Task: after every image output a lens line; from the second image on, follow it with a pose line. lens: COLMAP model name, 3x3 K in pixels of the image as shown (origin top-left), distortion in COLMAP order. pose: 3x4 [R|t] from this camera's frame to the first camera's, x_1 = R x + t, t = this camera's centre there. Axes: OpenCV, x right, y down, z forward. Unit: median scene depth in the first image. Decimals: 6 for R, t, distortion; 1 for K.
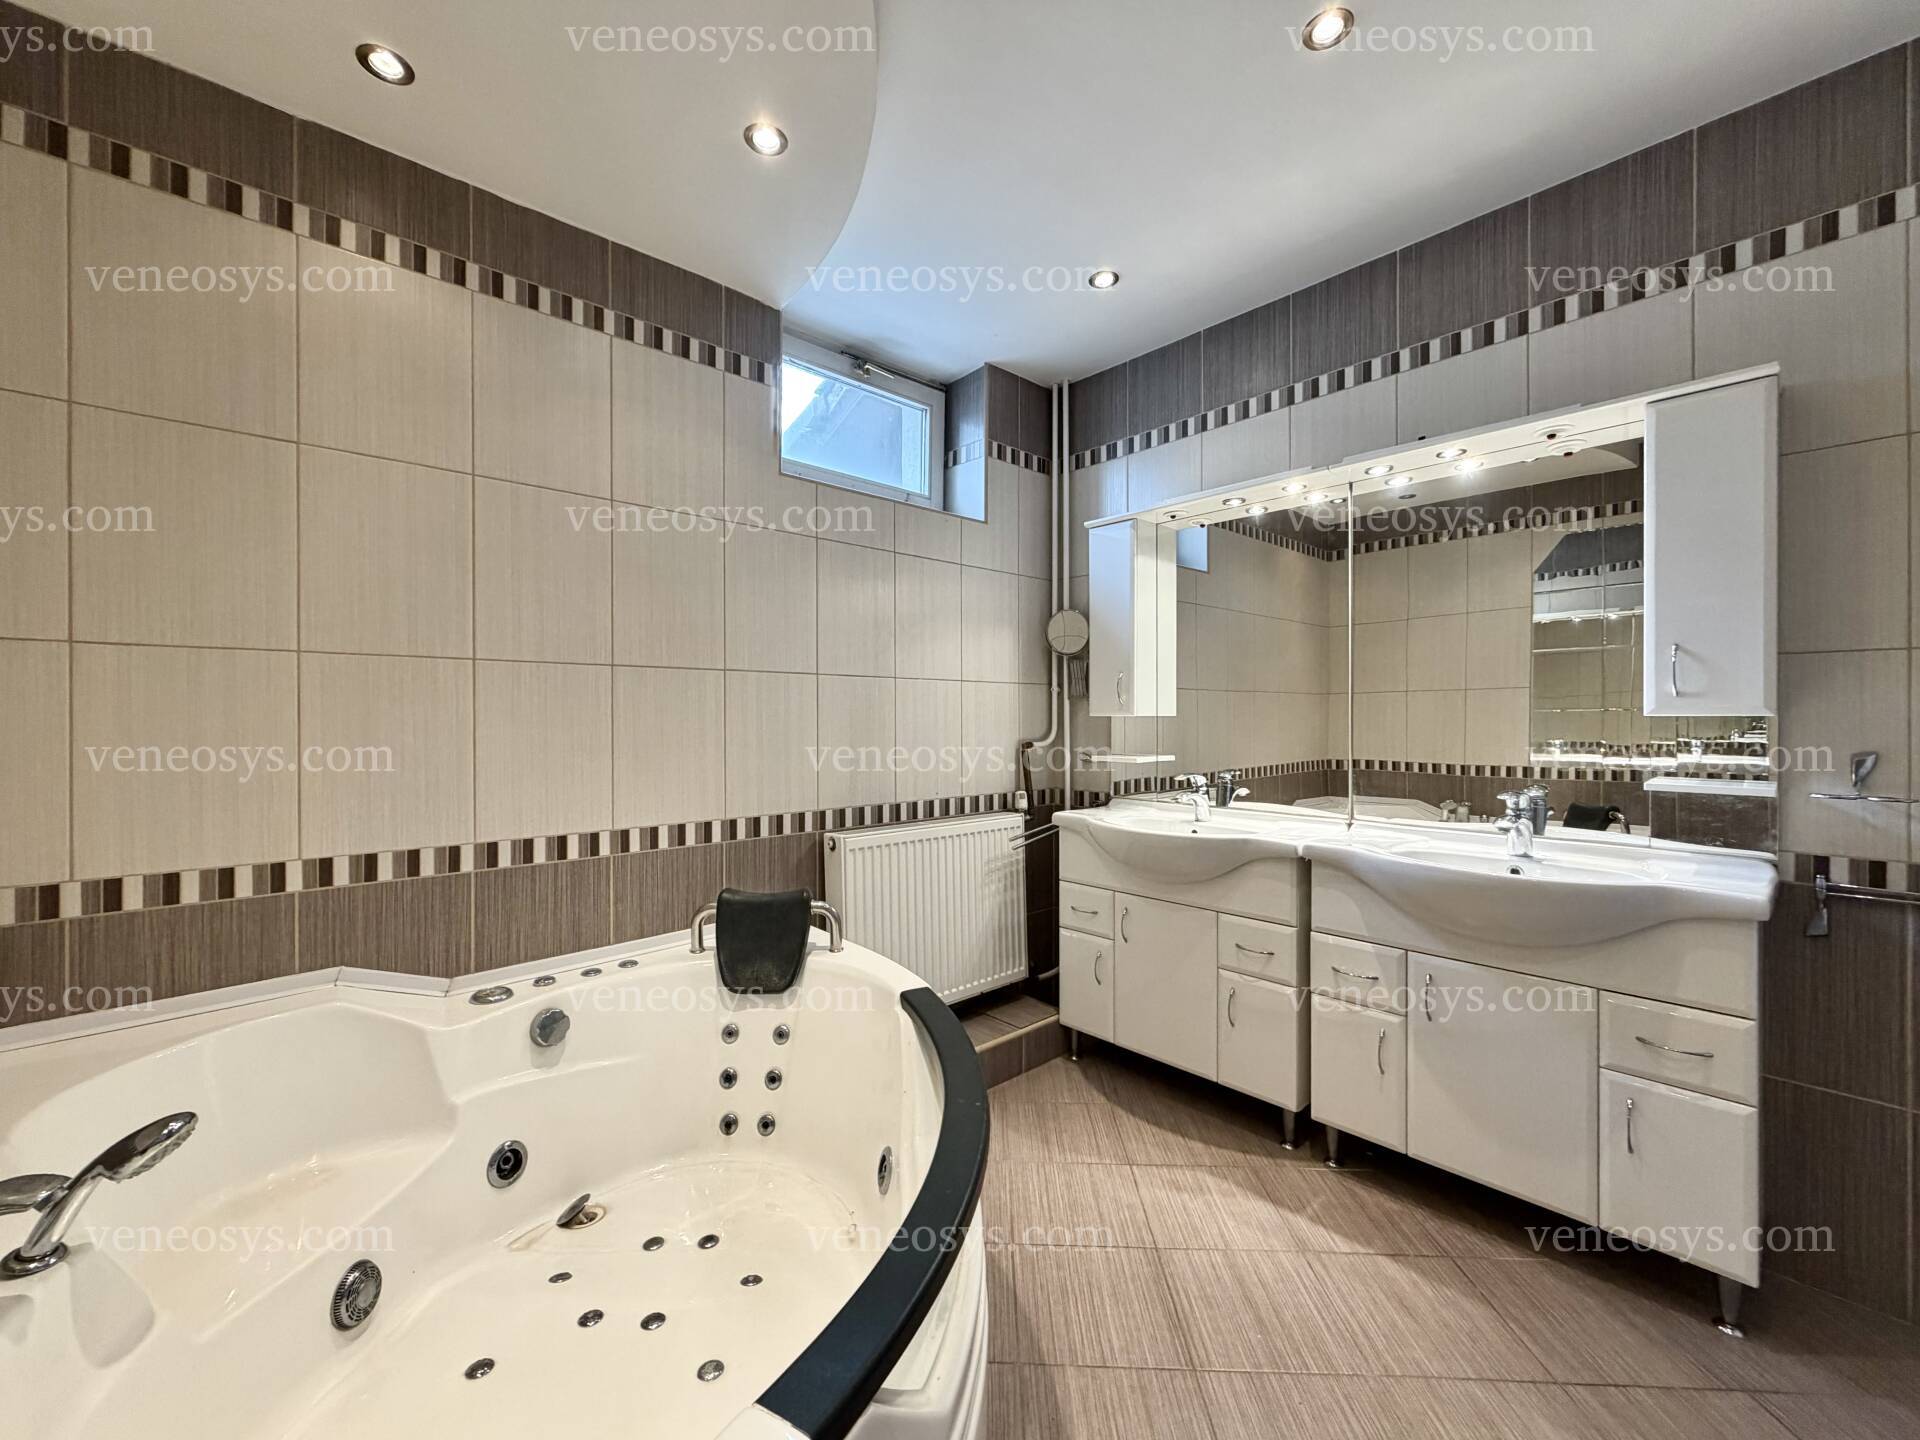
lens RADIAL K [[770.1, 0, 960.0], [0, 770.1, 720.0], [0, 0, 1]] dist [0.002894, 0.000002]
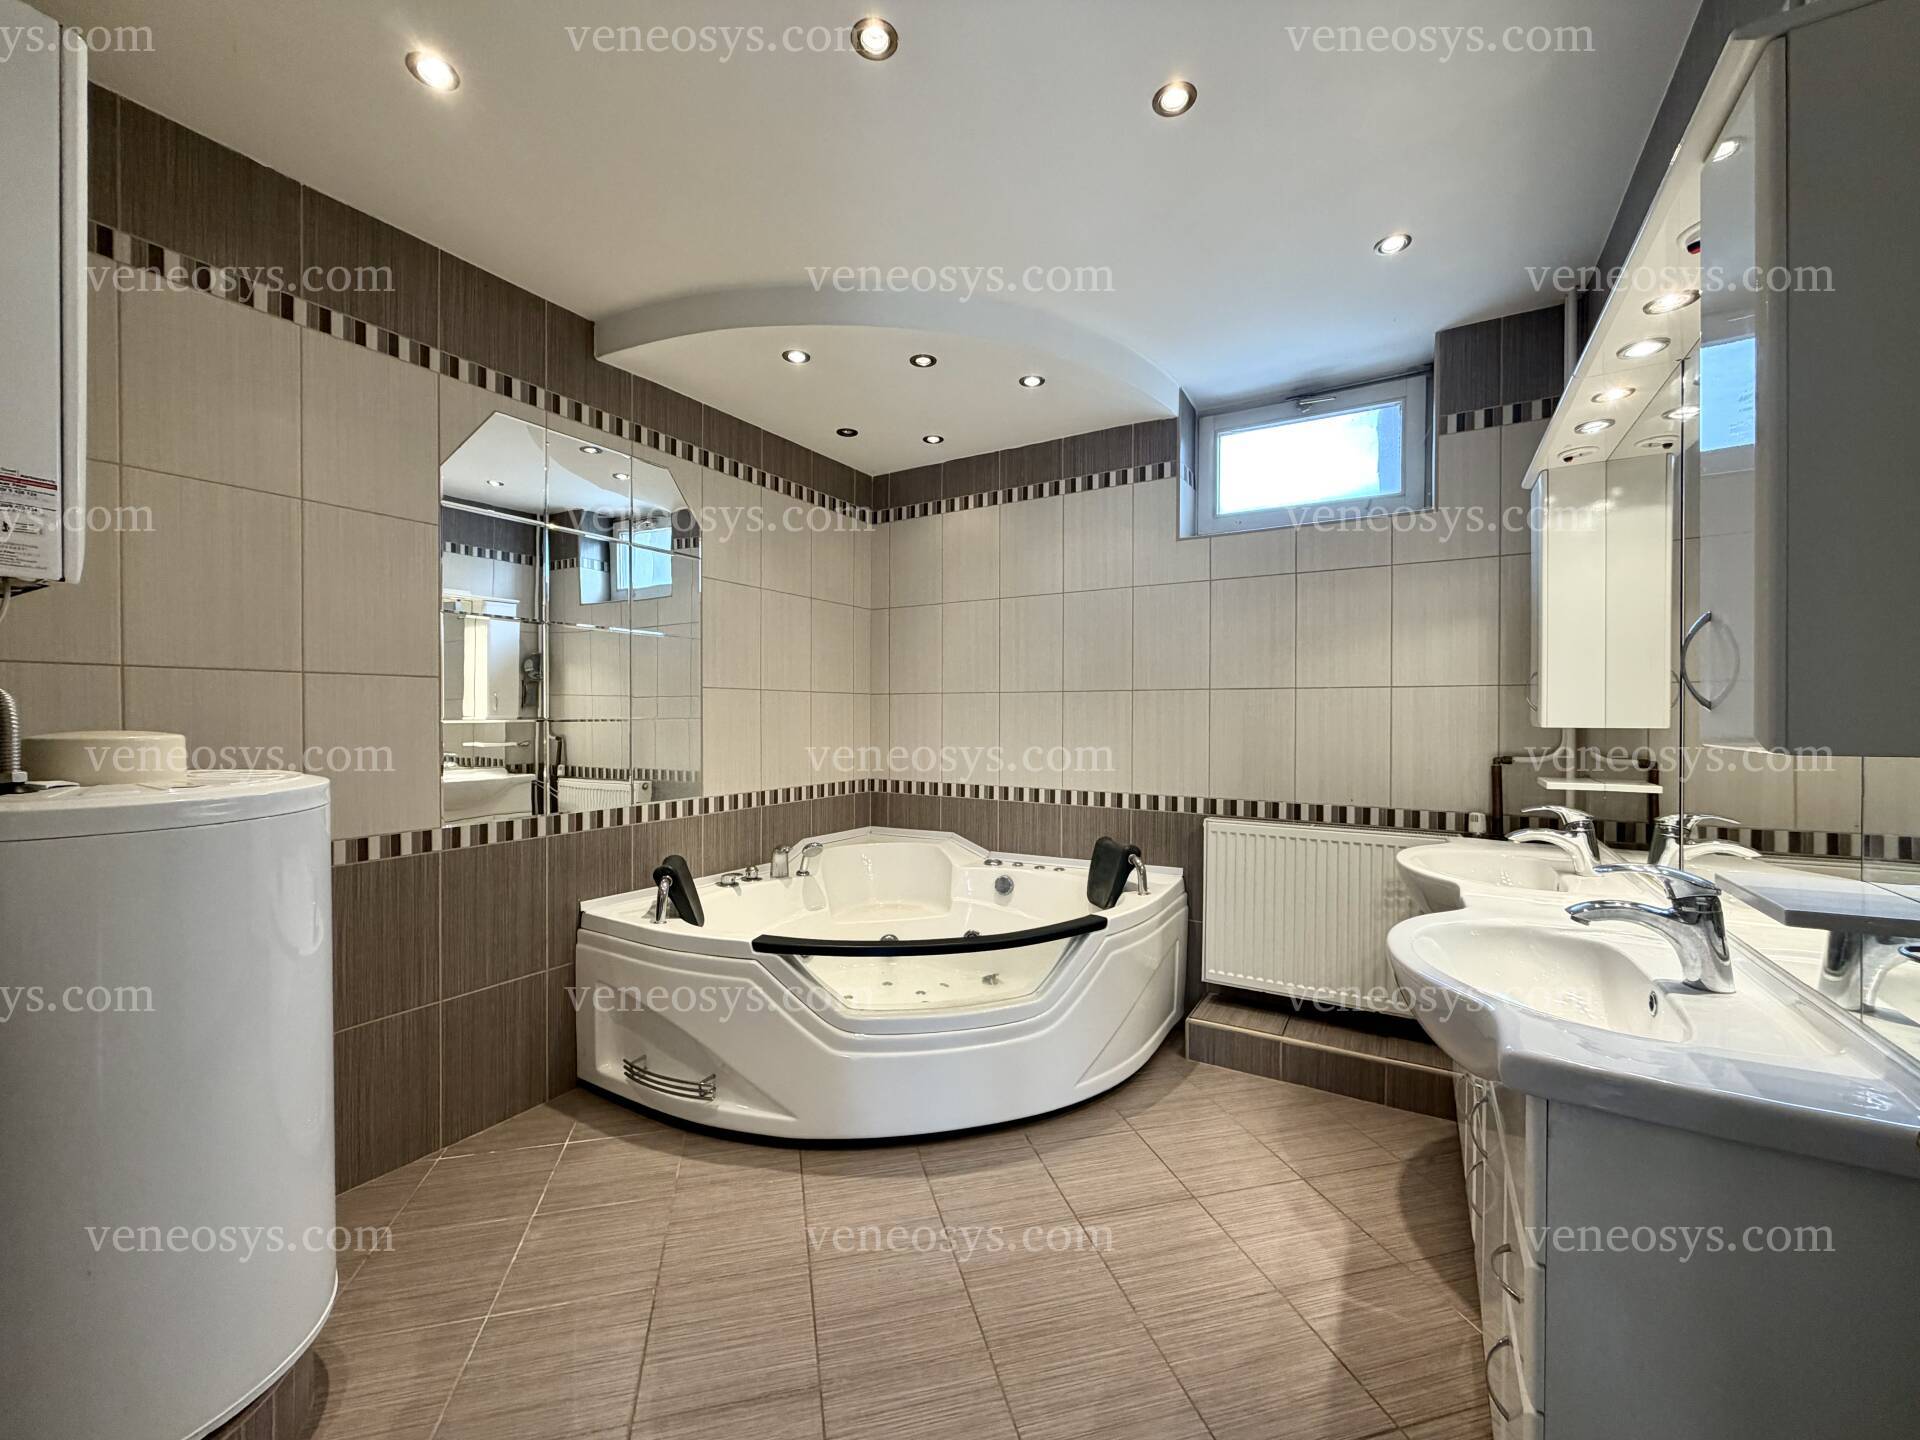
lens RADIAL K [[762.5, 0, 951.3], [0, 762.5, 719.0], [0, 0, 1]] dist [-0.001057, -0.000123]
pose [[0.285765, 0.018887, -0.958113, 0.952286], [0.001236, 0.999798, 0.020078, -0.040456], [0.958299, -0.006922, 0.285684, 0.258185]]
